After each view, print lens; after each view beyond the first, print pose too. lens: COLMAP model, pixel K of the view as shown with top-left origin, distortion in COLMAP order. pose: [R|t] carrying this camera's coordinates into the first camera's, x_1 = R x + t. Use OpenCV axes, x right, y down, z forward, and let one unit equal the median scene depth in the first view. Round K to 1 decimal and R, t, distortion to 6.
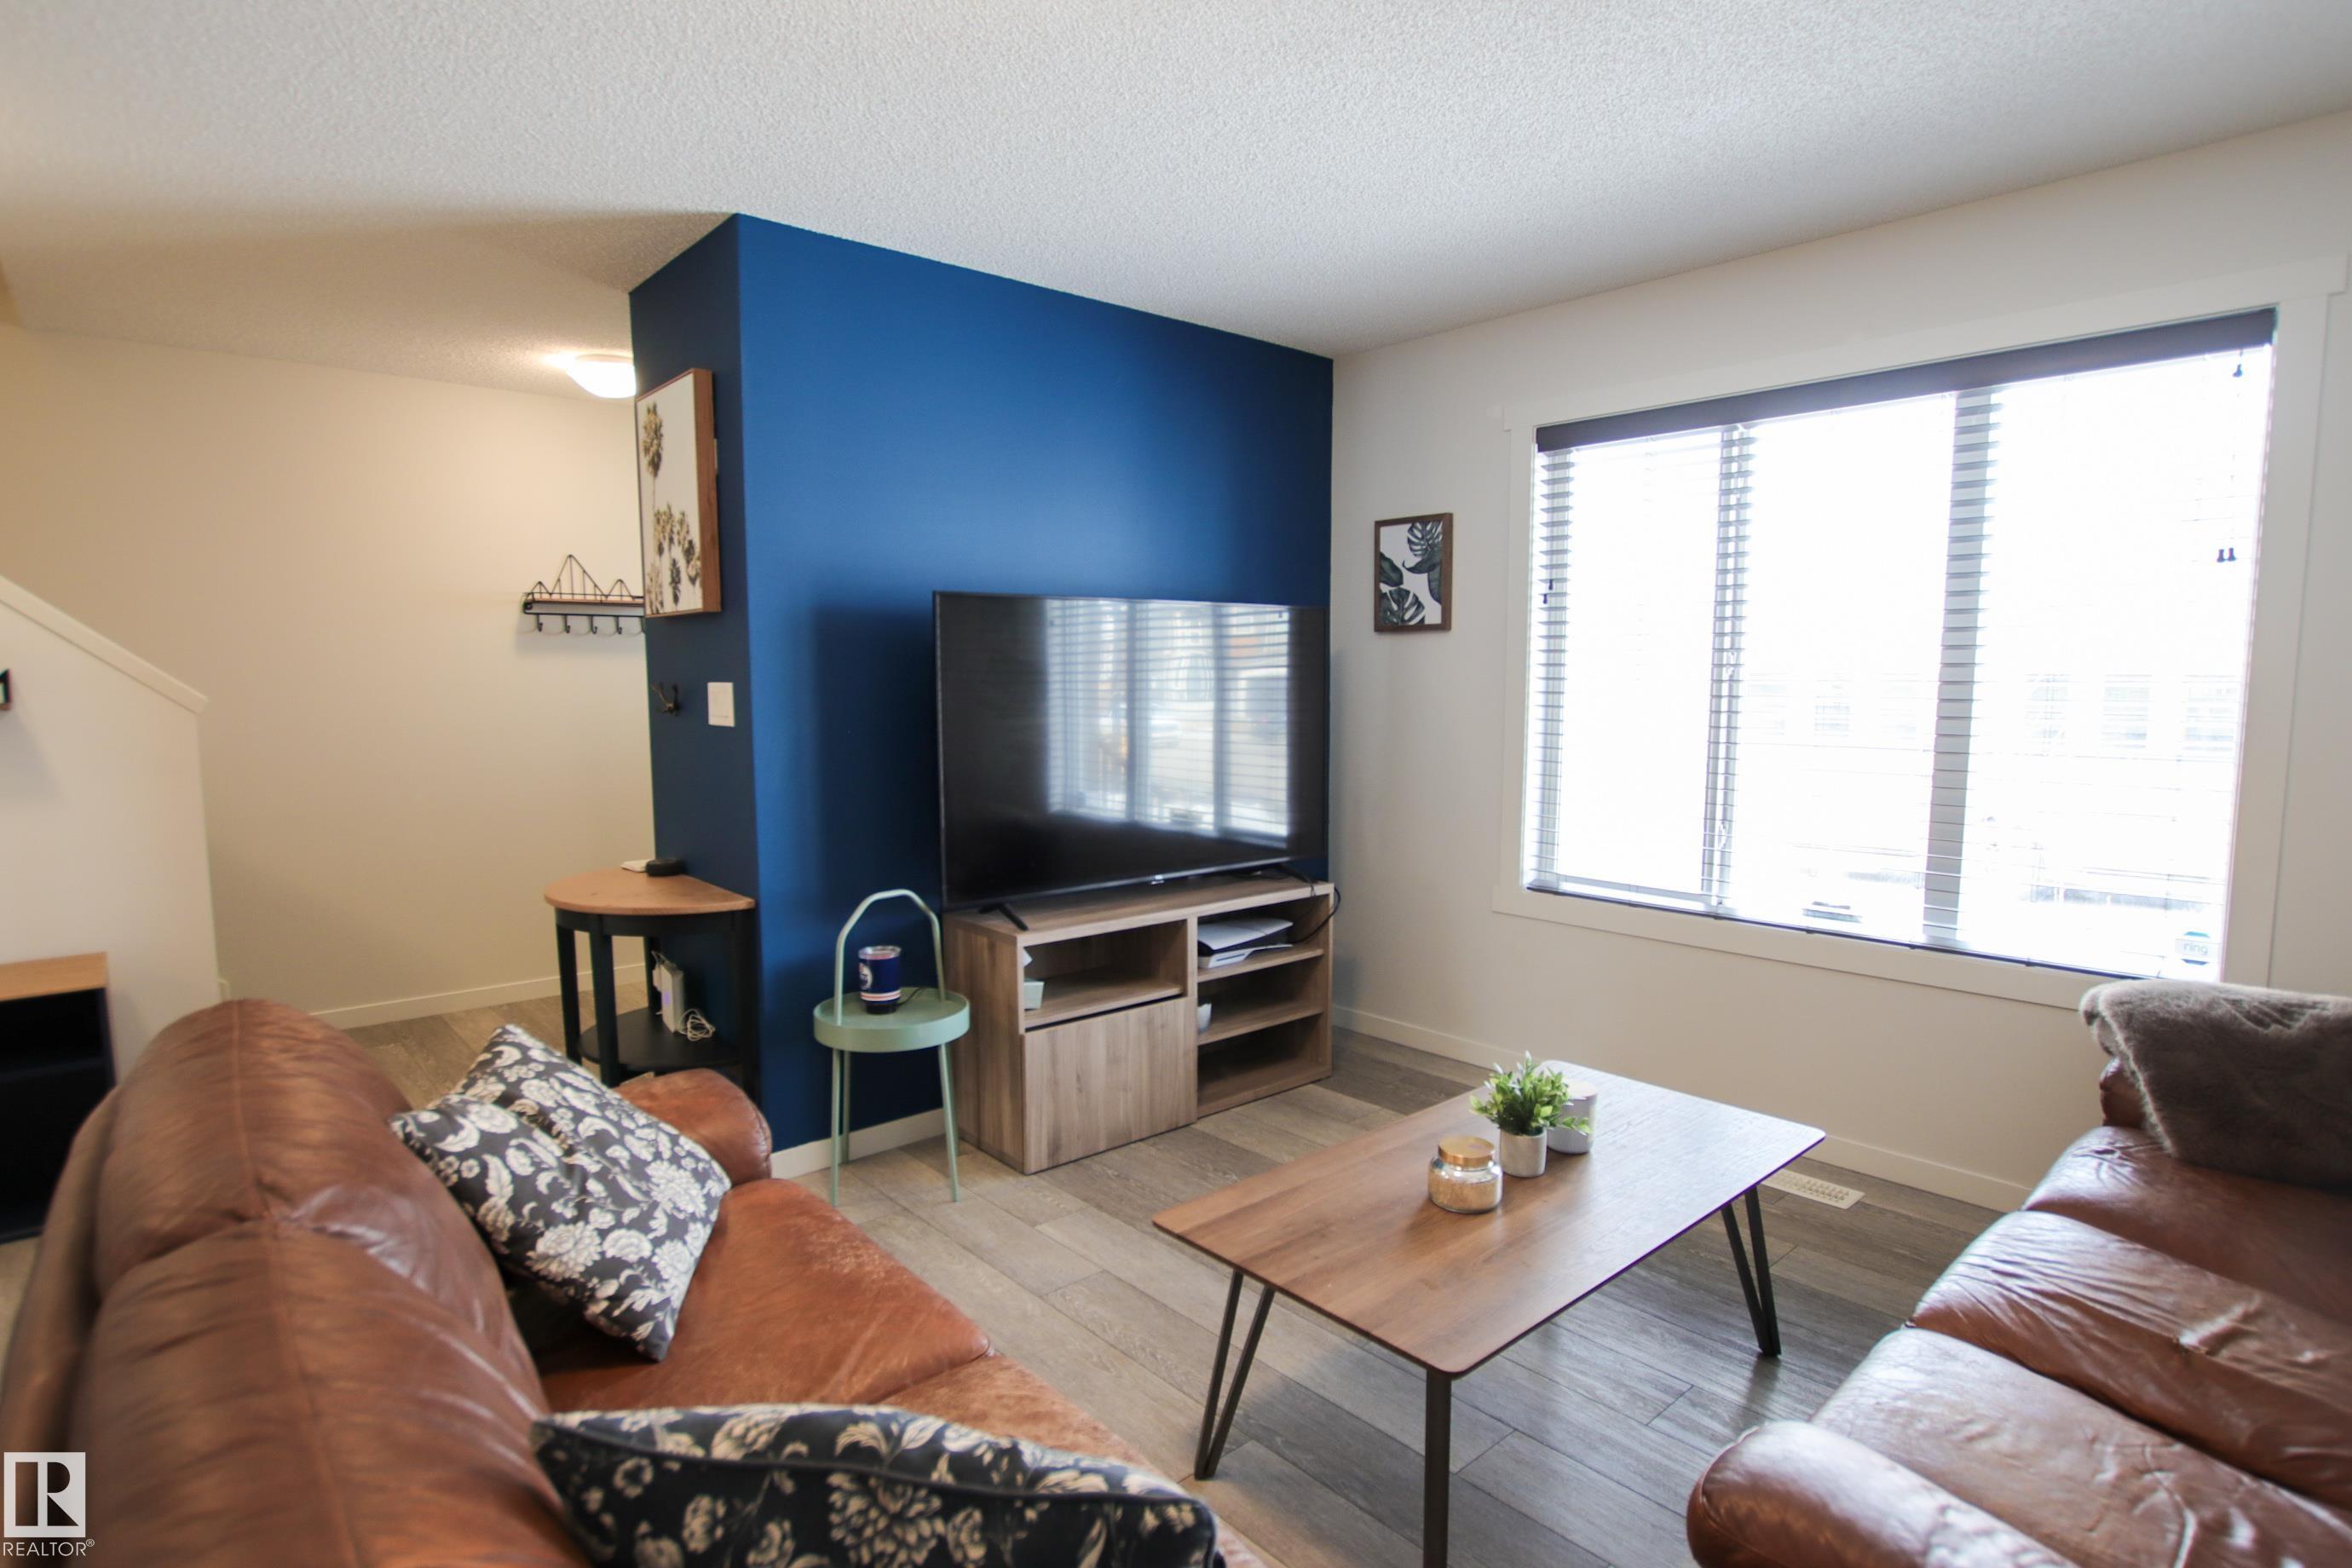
lens RADIAL K [[1242.4, 0, 1206.6], [0, 1242.4, 785.6], [0, 0, 1]] dist [-0.000444, -0.000172]
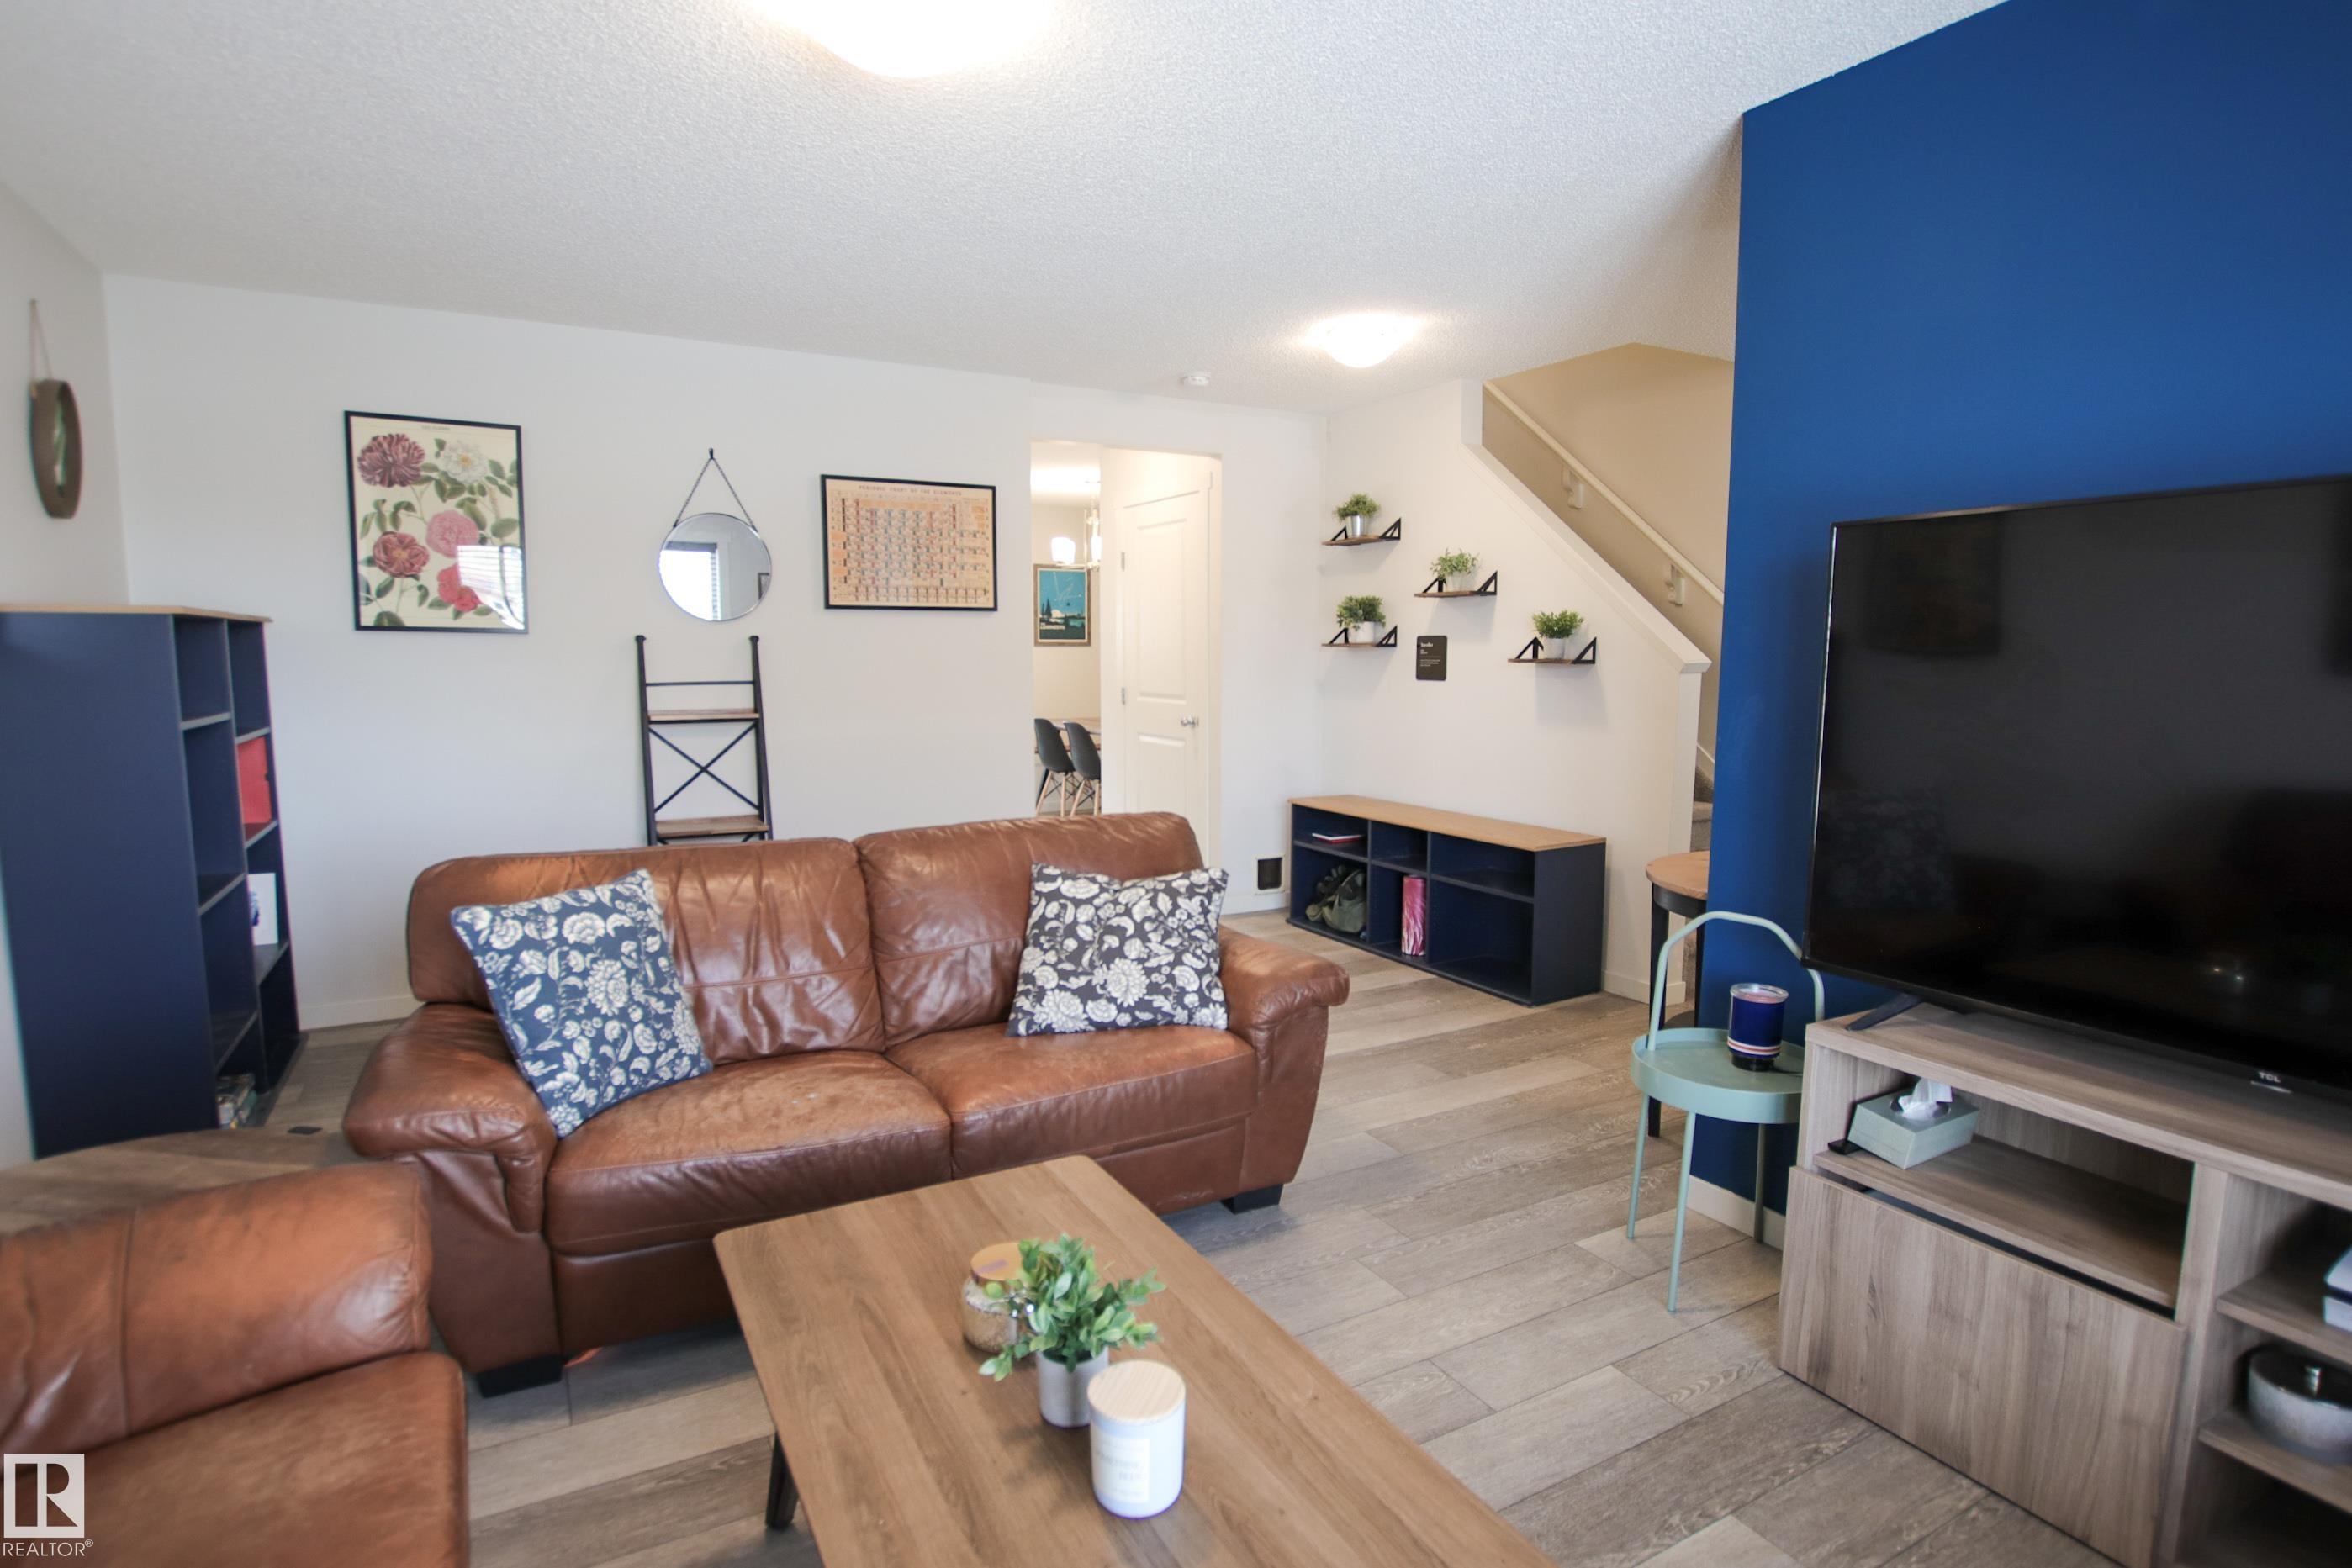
lens RADIAL K [[1180.2, 0, 1139.6], [0, 1180.2, 793.6], [0, 0, 1]] dist [-0.023829, 0.000024]
pose [[-0.252586, 0.116750, -0.960505, 0.540577], [-0.090488, 0.985493, 0.143583, -0.062607], [0.963334, 0.123181, -0.238358, 0.786336]]
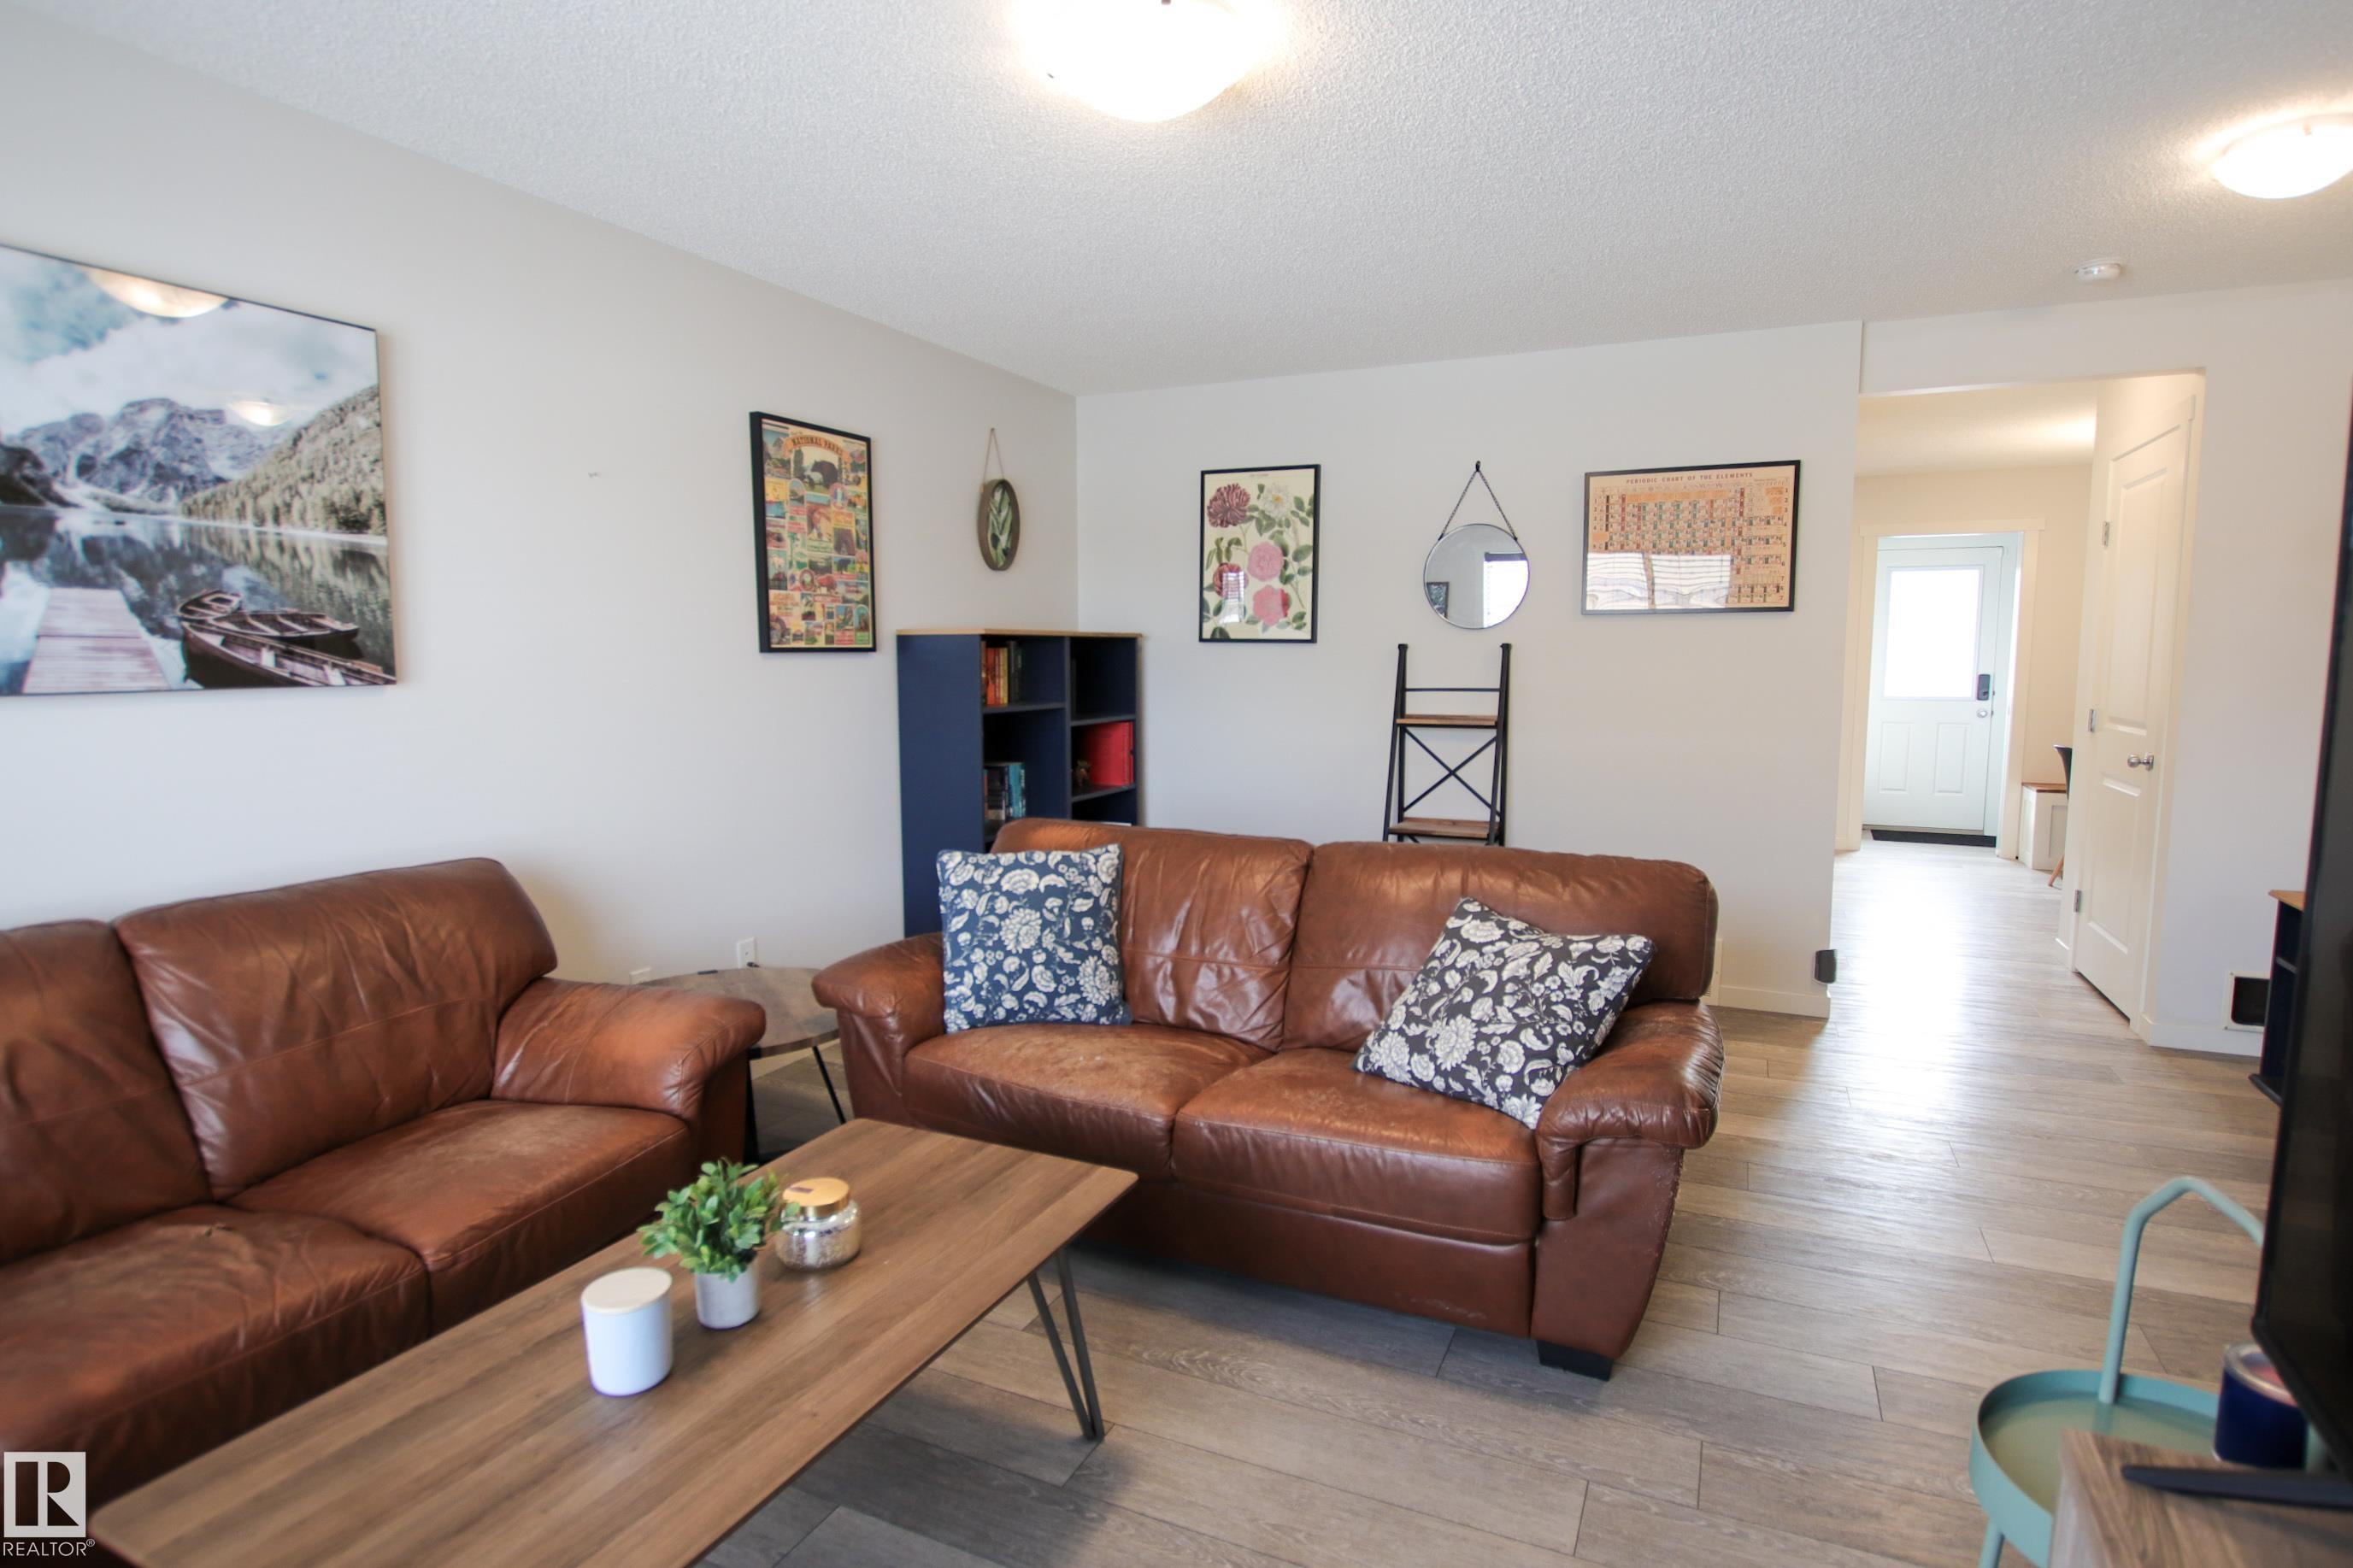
lens RADIAL K [[1189.2, 0, 1183.8], [0, 1189.2, 793.7], [0, 0, 1]] dist [-0.025376, 0.000287]
pose [[-0.921889, 0.048275, -0.384434, 0.178371], [-0.031631, 0.979519, 0.198853, -0.099919], [0.386160, 0.195480, -0.901481, 1.160316]]
